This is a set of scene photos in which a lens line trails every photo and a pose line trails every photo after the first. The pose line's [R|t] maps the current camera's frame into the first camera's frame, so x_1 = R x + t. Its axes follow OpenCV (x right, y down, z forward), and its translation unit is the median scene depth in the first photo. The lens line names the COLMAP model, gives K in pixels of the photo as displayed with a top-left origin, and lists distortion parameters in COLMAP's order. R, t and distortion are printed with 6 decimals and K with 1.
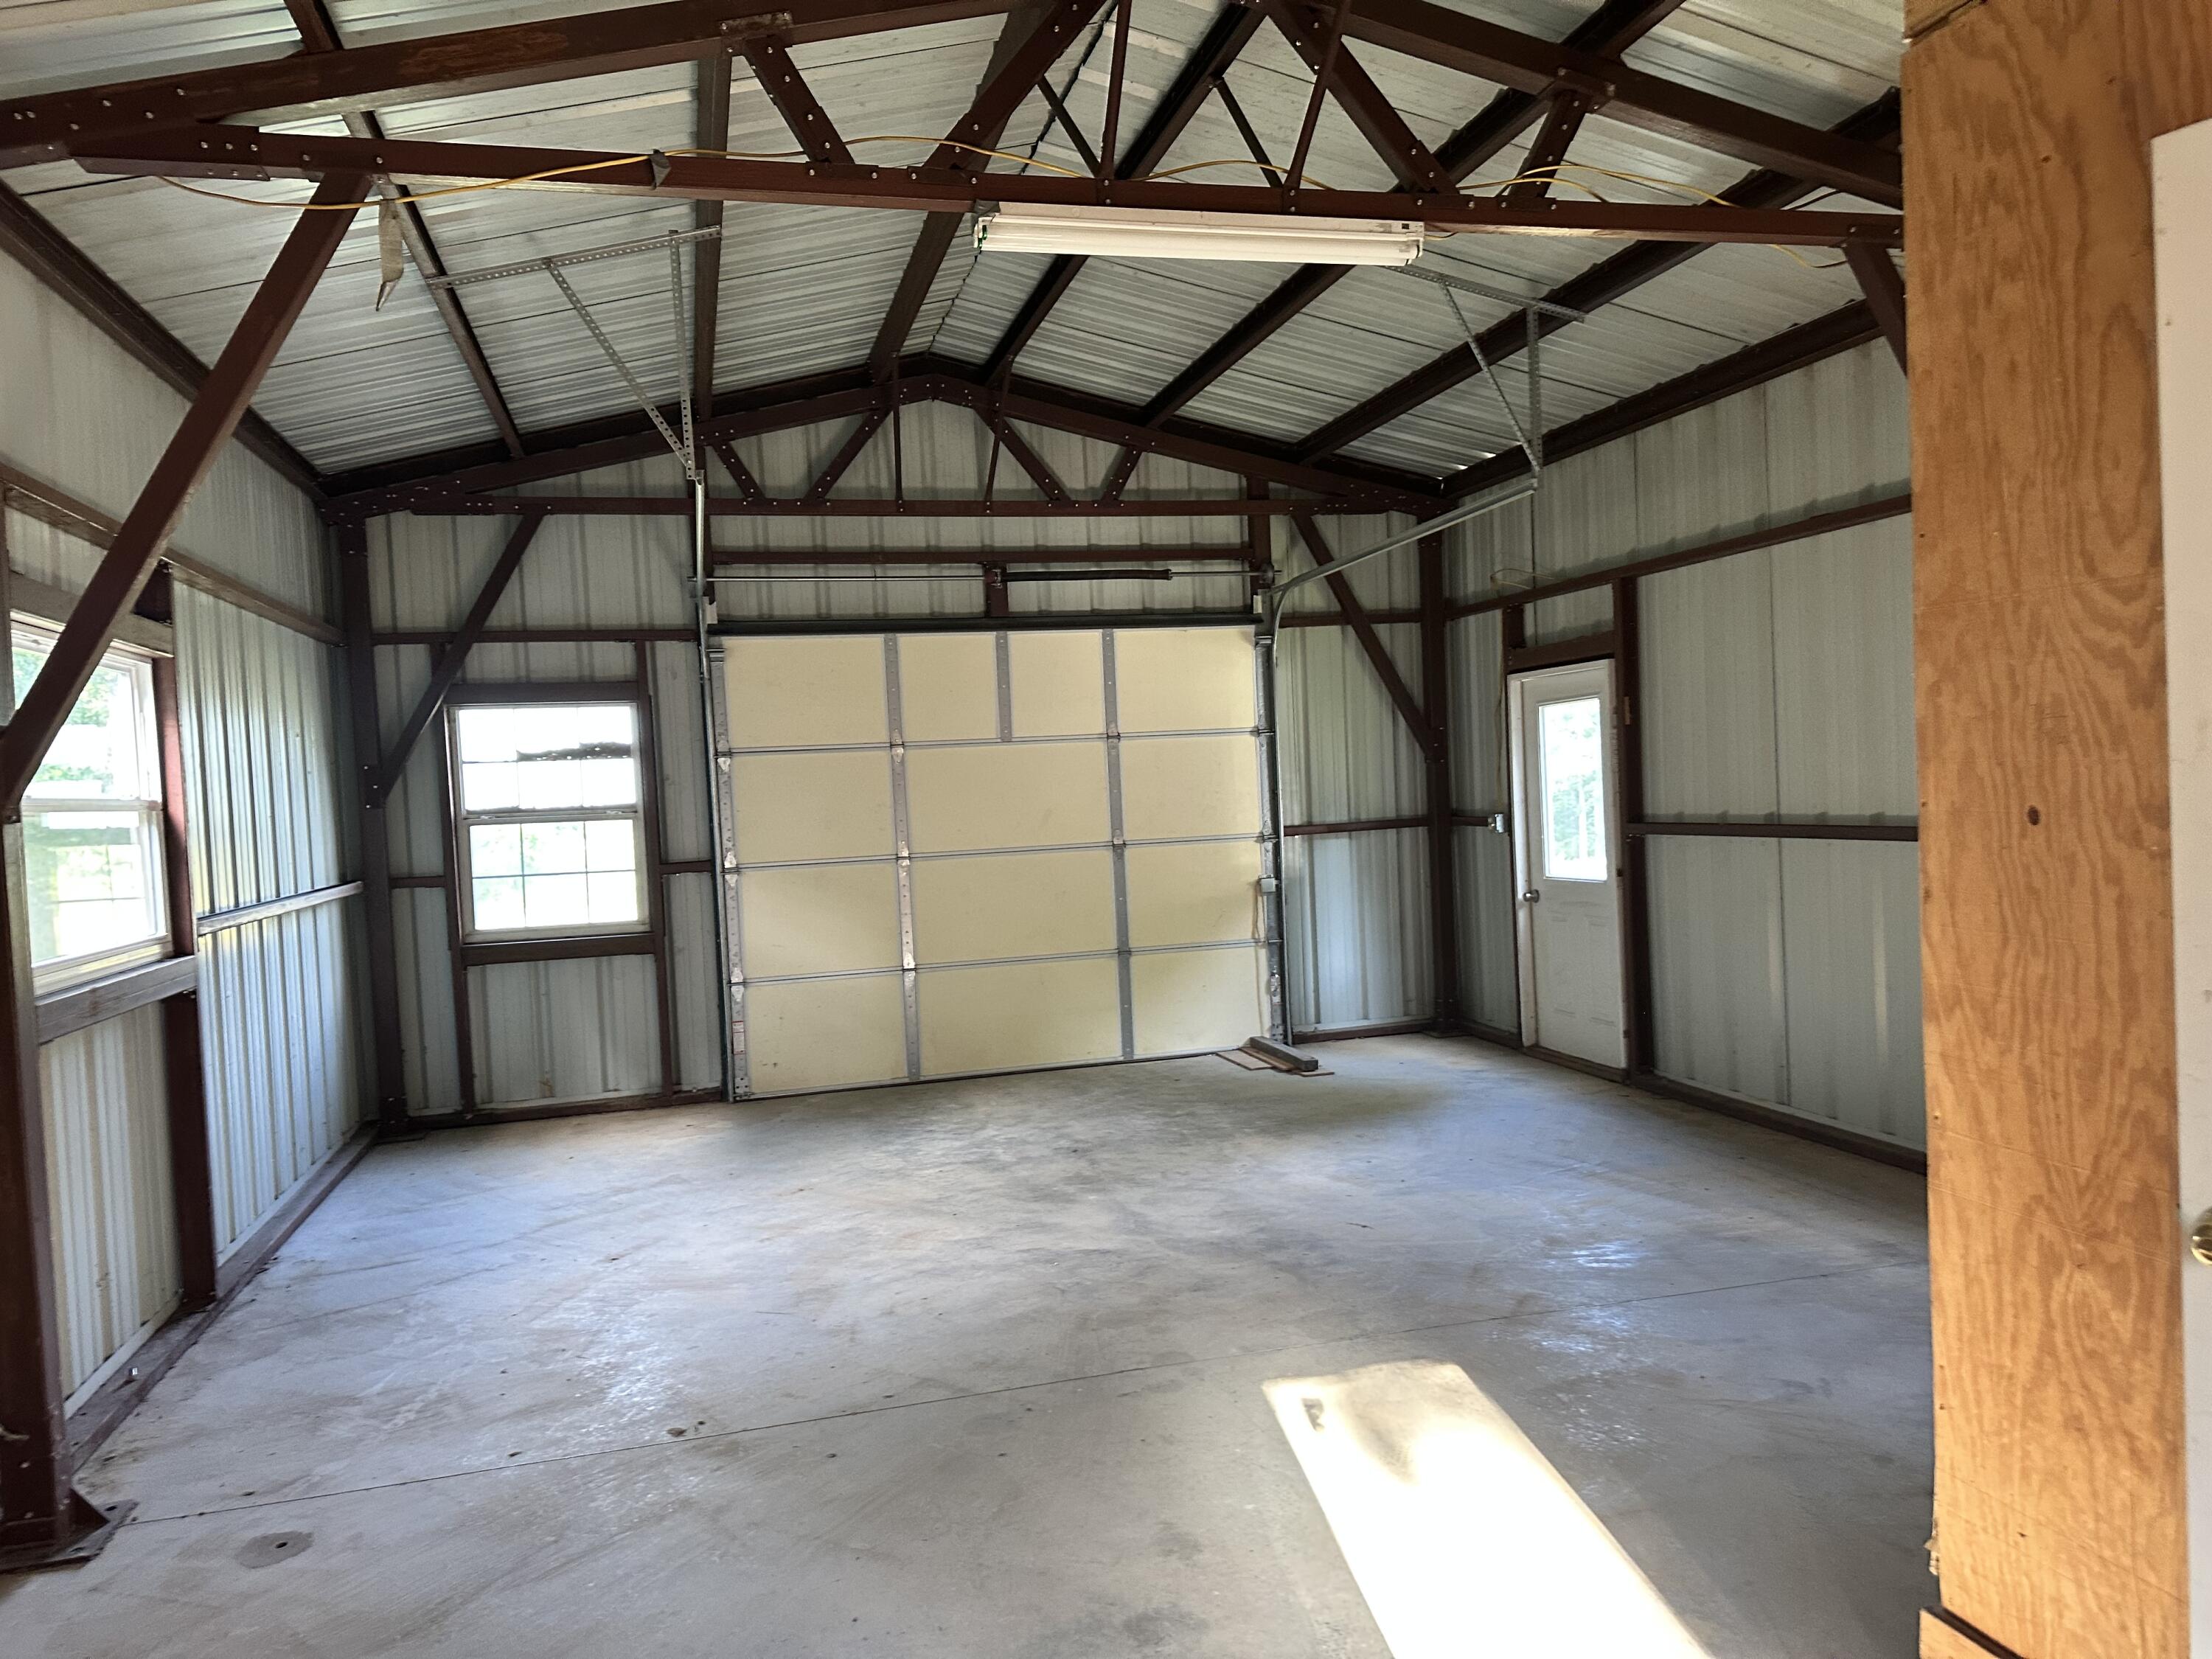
lens RADIAL K [[1563.3, 0, 1062.8], [0, 1563.3, 843.5], [0, 0, 1]] dist [0.036272, -0.038107]
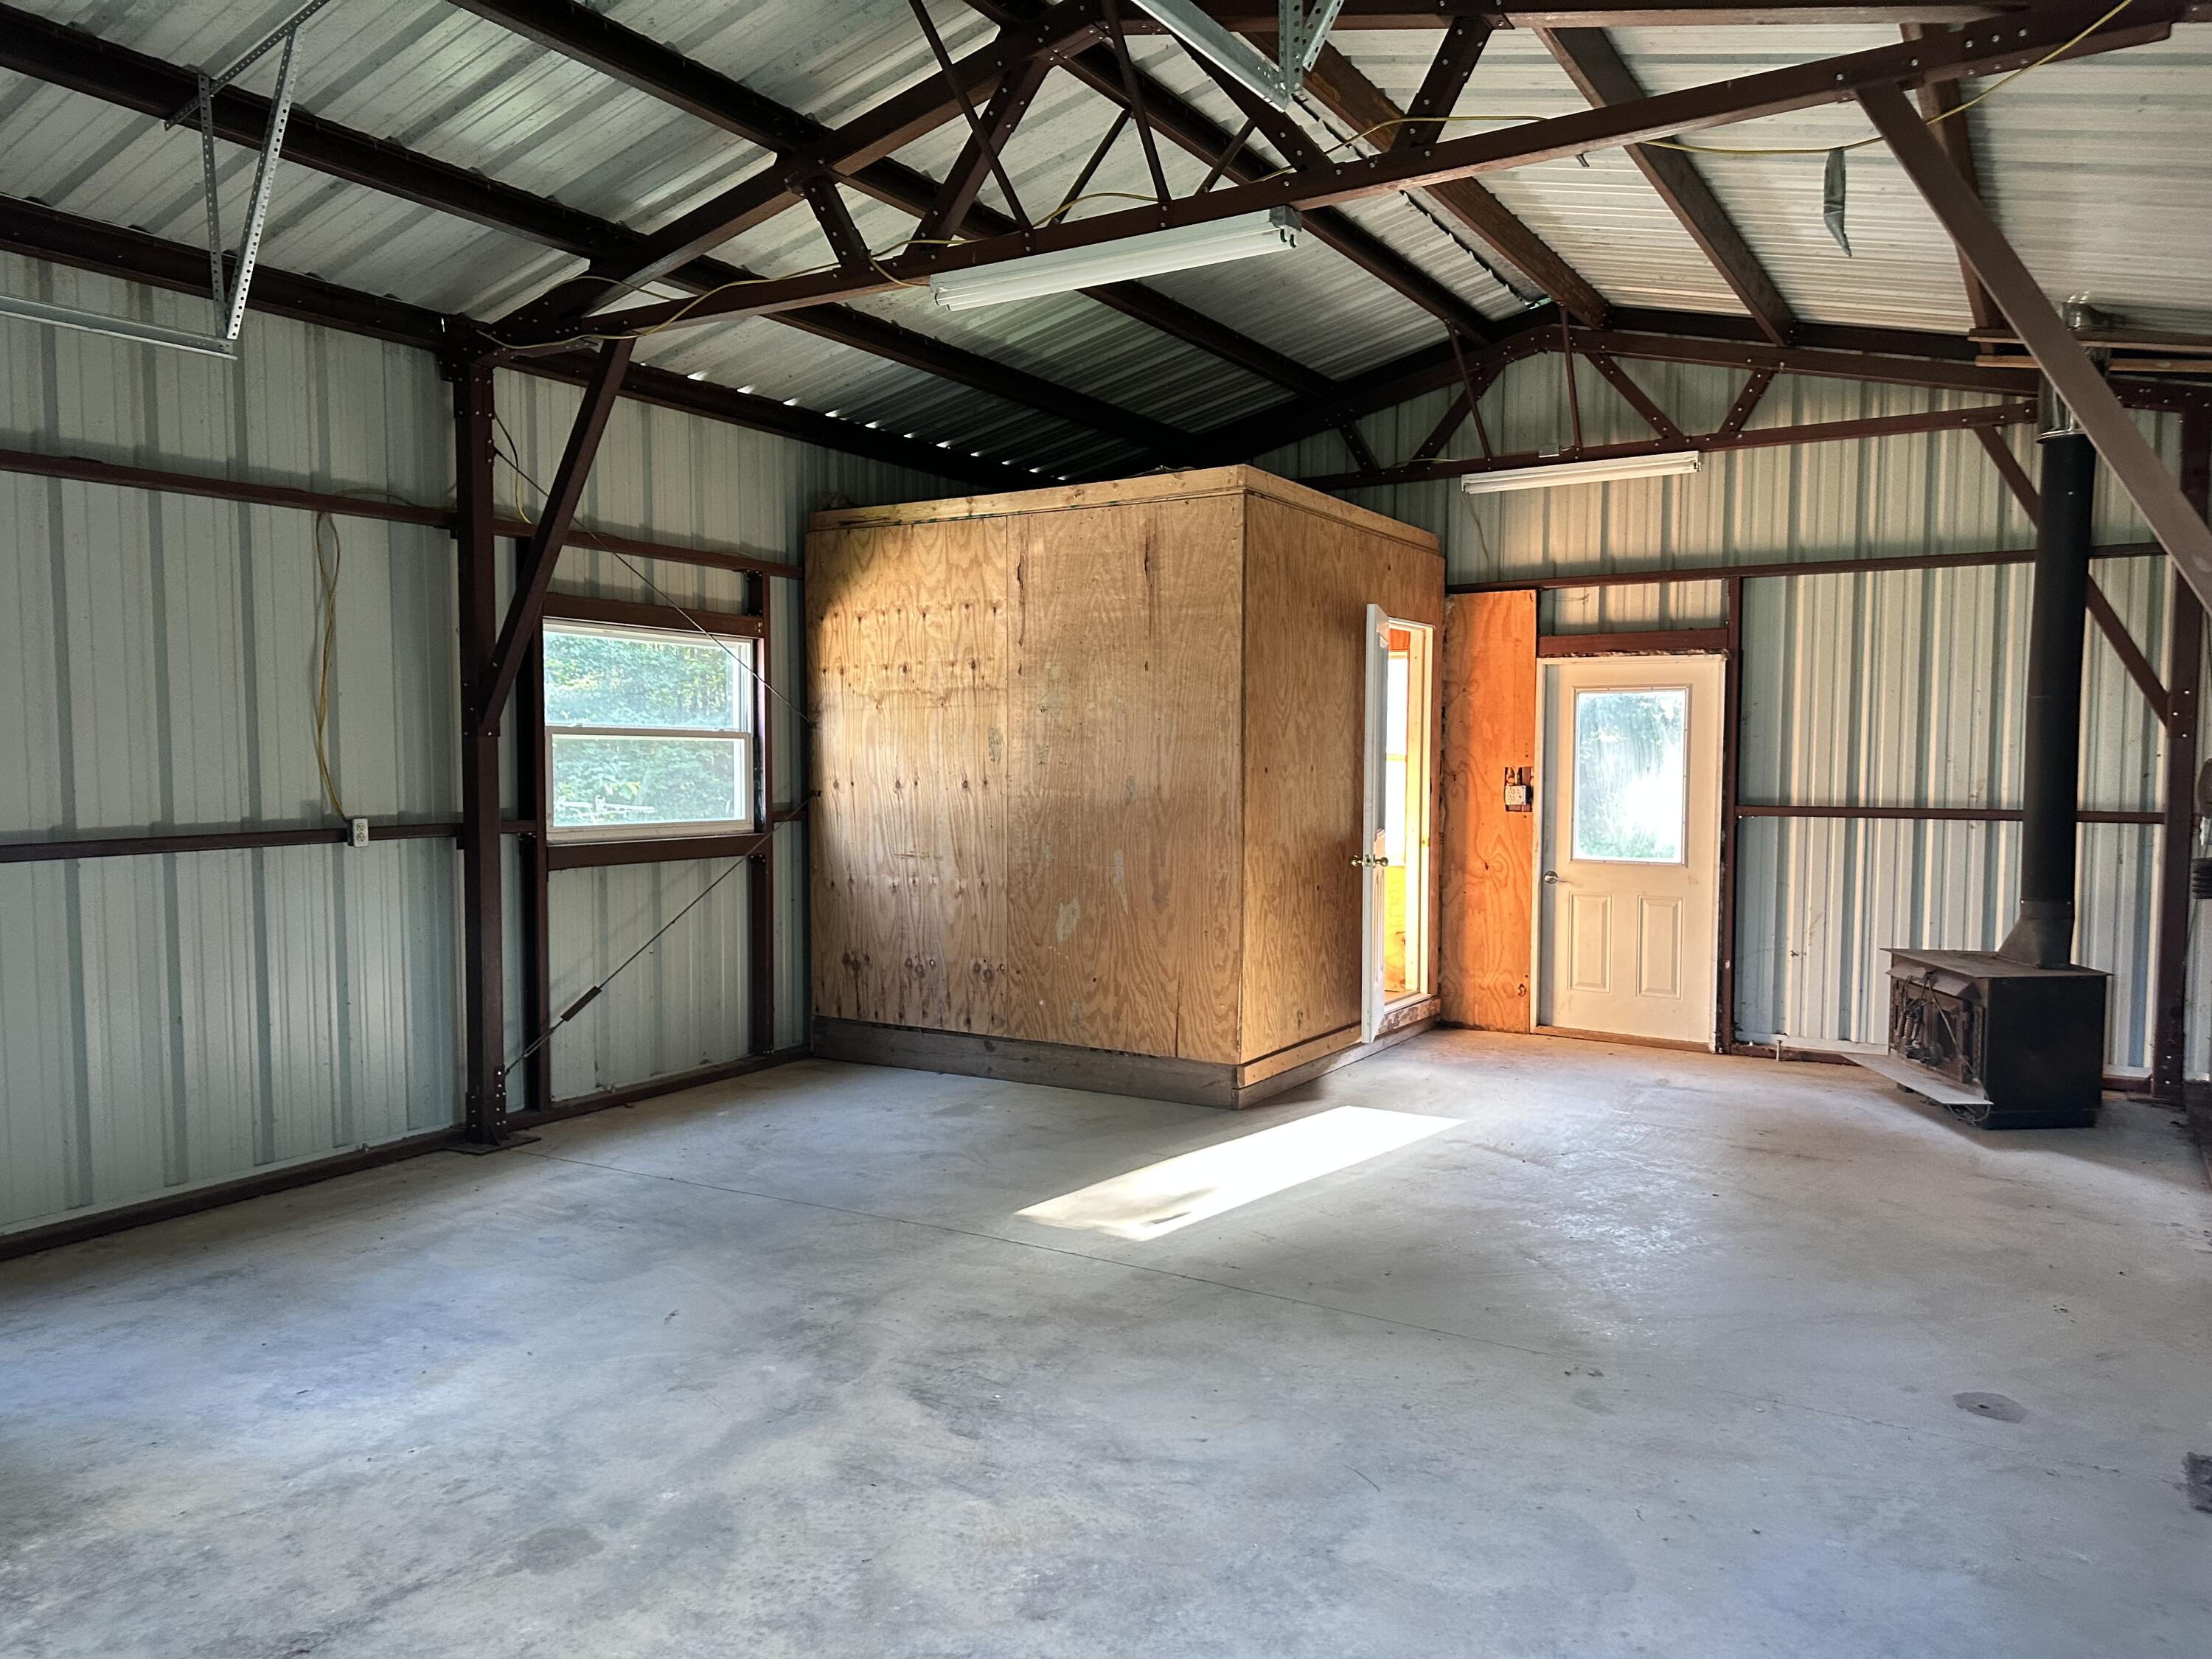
lens RADIAL K [[1563.3, 0, 1099.6], [0, 1563.3, 824.8], [0, 0, 1]] dist [0.036272, -0.038107]
pose [[-0.706246, 0.009101, 0.707908, -0.544815], [0.063942, 0.996651, 0.050979, -0.035551], [-0.705073, 0.081268, -0.704462, 1.407419]]
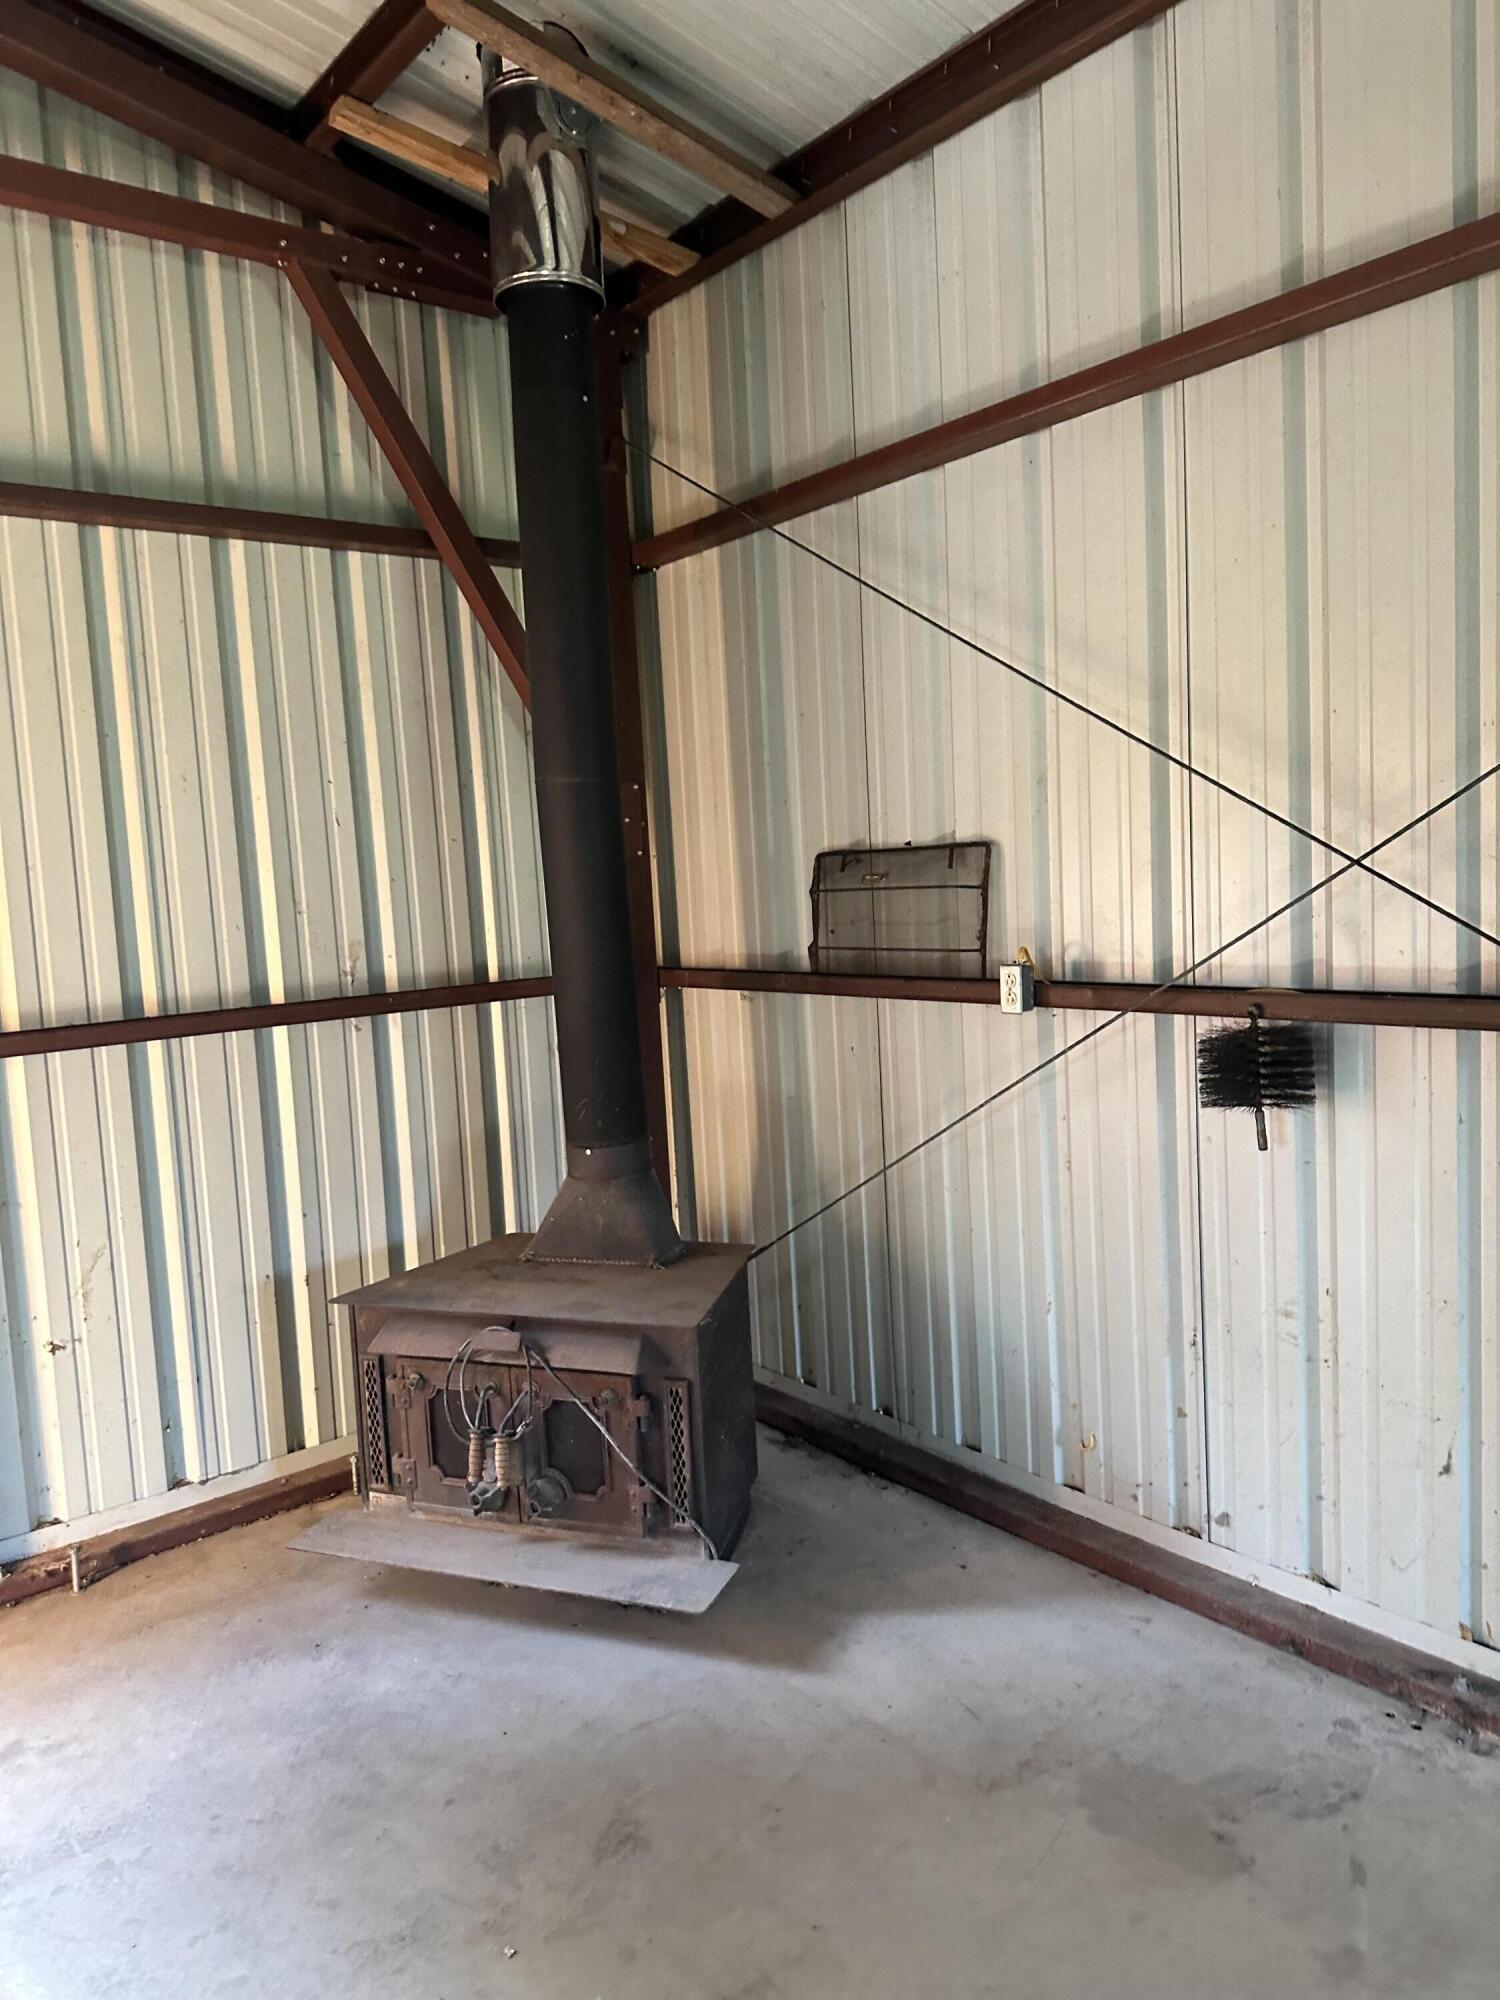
lens RADIAL K [[1413.5, 0, 746.8], [0, 1413.5, 1014.6], [0, 0, 1]] dist [0.036272, -0.038107]
pose [[-0.899638, 0.138443, -0.414108, 0.017662], [0.081124, 0.984887, 0.153023, -0.009886], [0.429035, 0.104071, -0.897273, 0.569880]]
